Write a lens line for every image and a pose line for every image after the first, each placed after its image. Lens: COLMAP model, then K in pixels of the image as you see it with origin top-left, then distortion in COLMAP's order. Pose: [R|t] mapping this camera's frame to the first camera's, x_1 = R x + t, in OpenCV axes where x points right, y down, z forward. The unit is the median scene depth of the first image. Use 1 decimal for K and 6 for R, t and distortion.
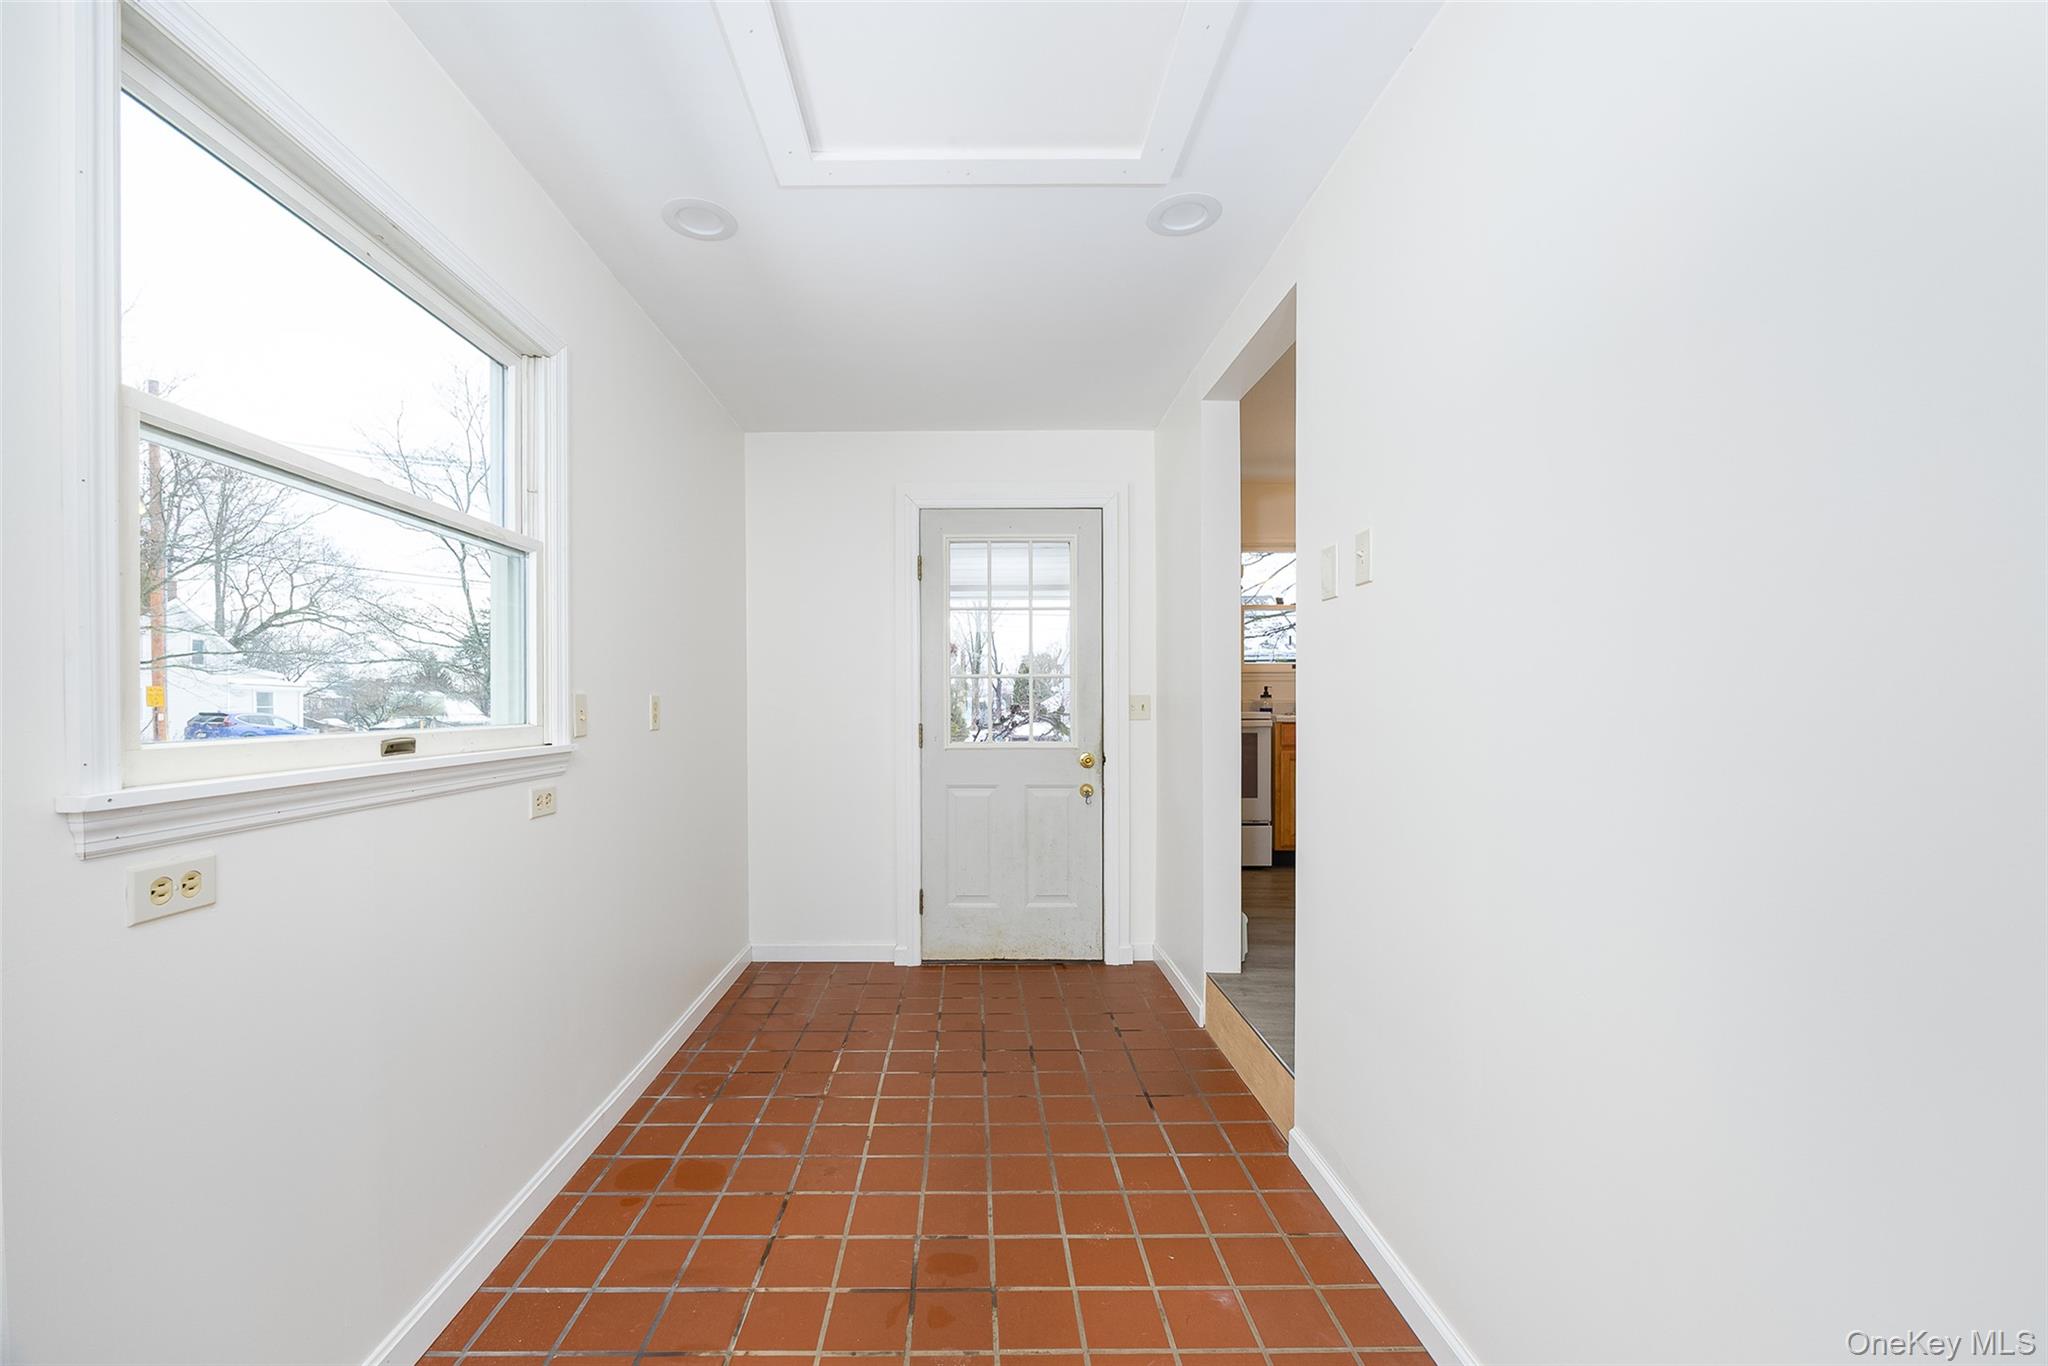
lens RADIAL K [[788.4, 0, 1022.9], [0, 788.4, 695.9], [0, 0, 1]] dist [-0.006323, 0.000827]
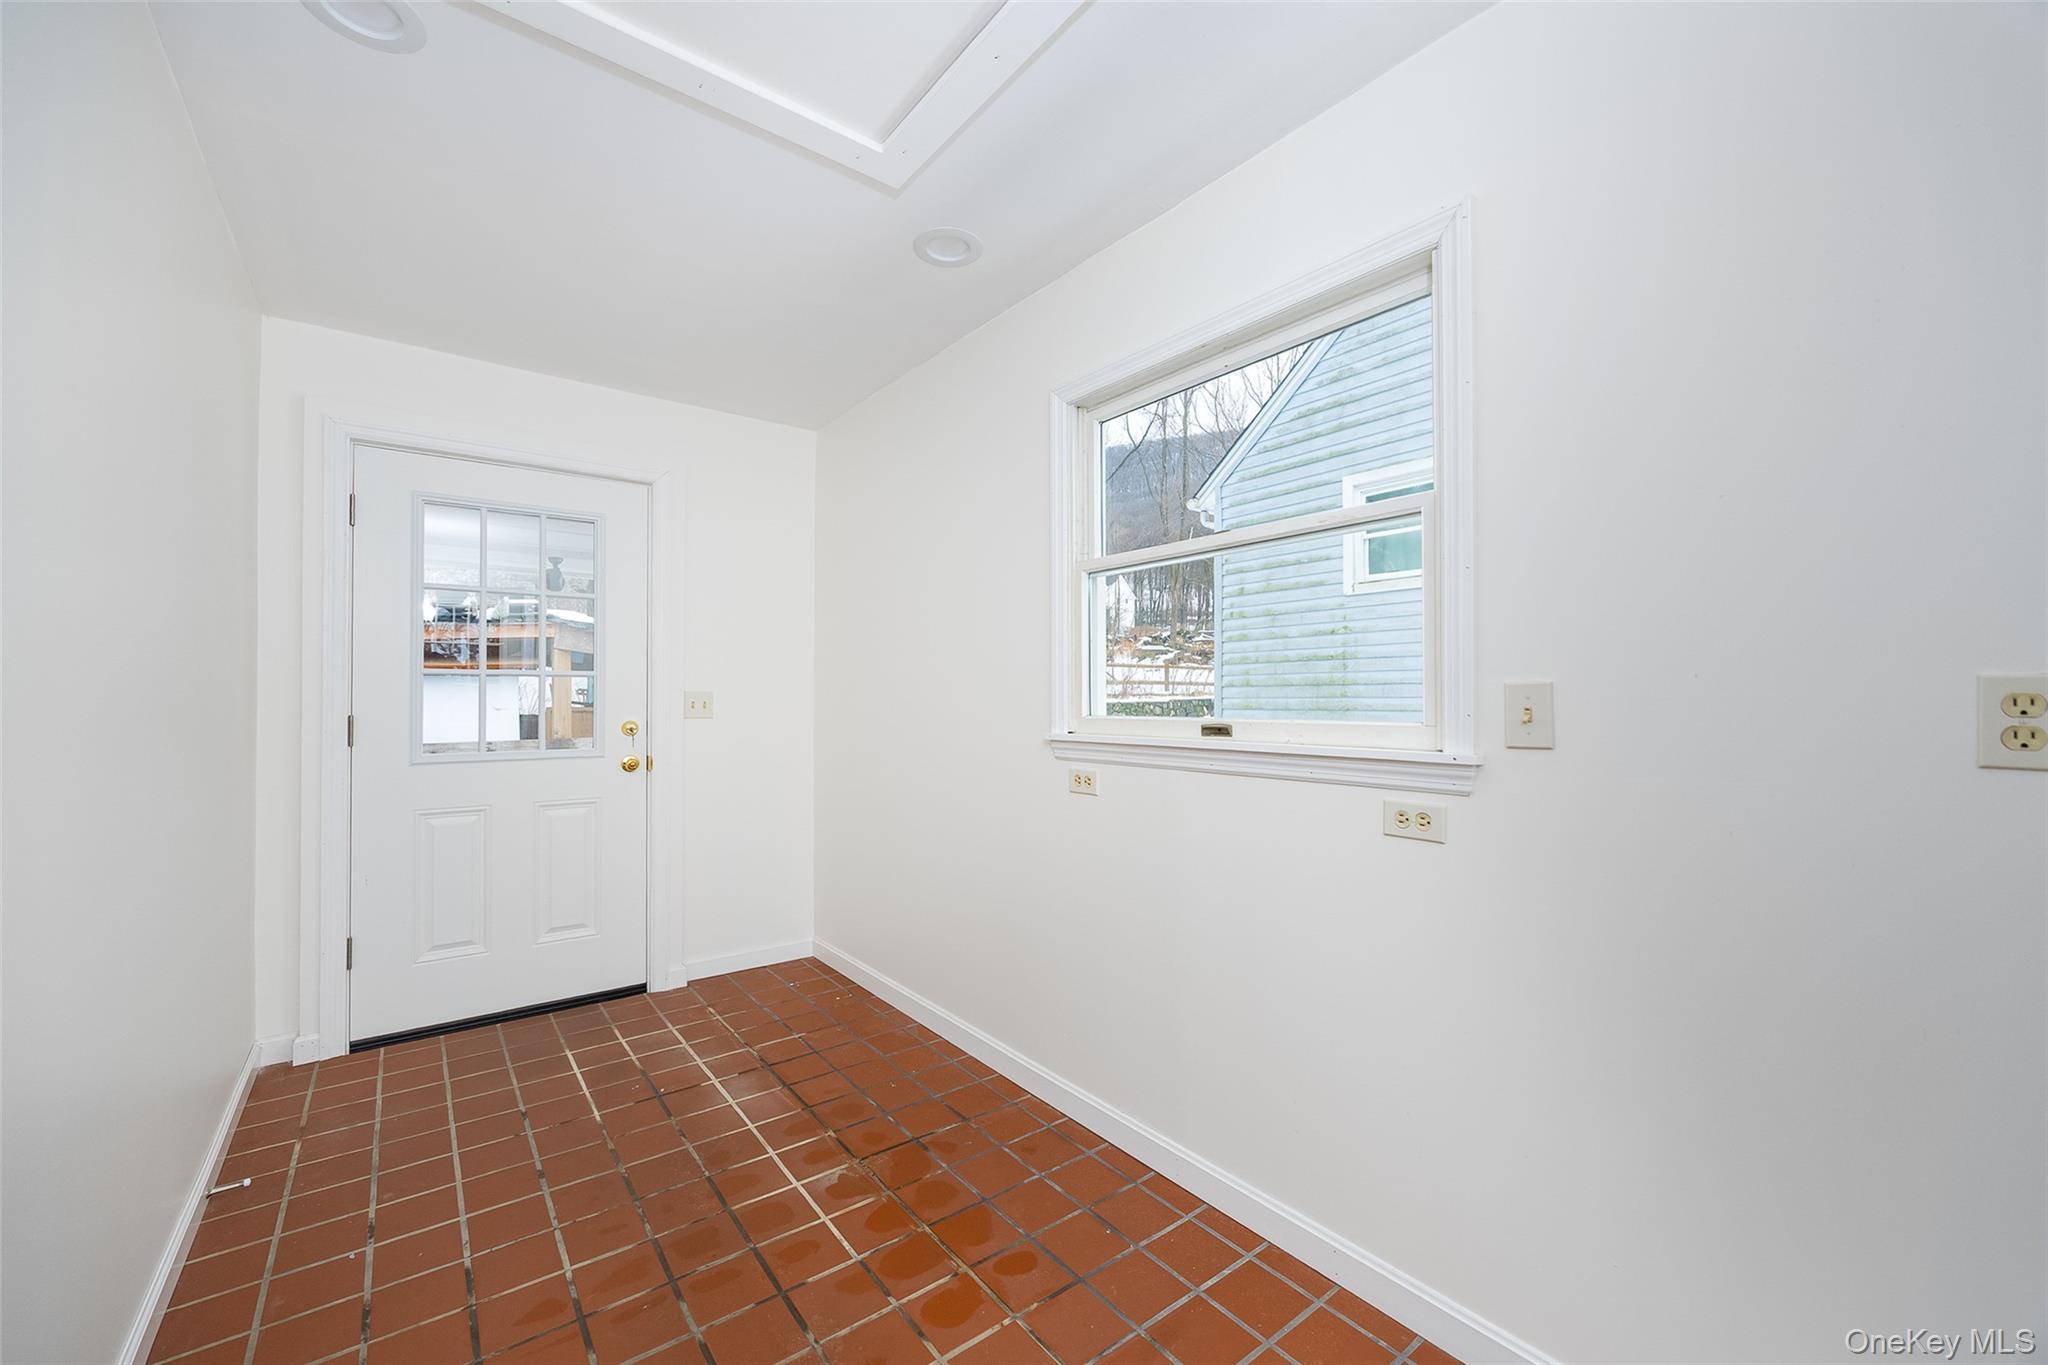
lens RADIAL K [[788.4, 0, 1023.9], [0, 788.4, 683.8], [0, 0, 1]] dist [-0.006323, 0.000827]
pose [[-0.791028, -0.012559, -0.611650, 0.357186], [-0.001376, 0.999823, -0.018750, 0.016265], [0.611778, -0.013990, -0.790906, 2.464861]]
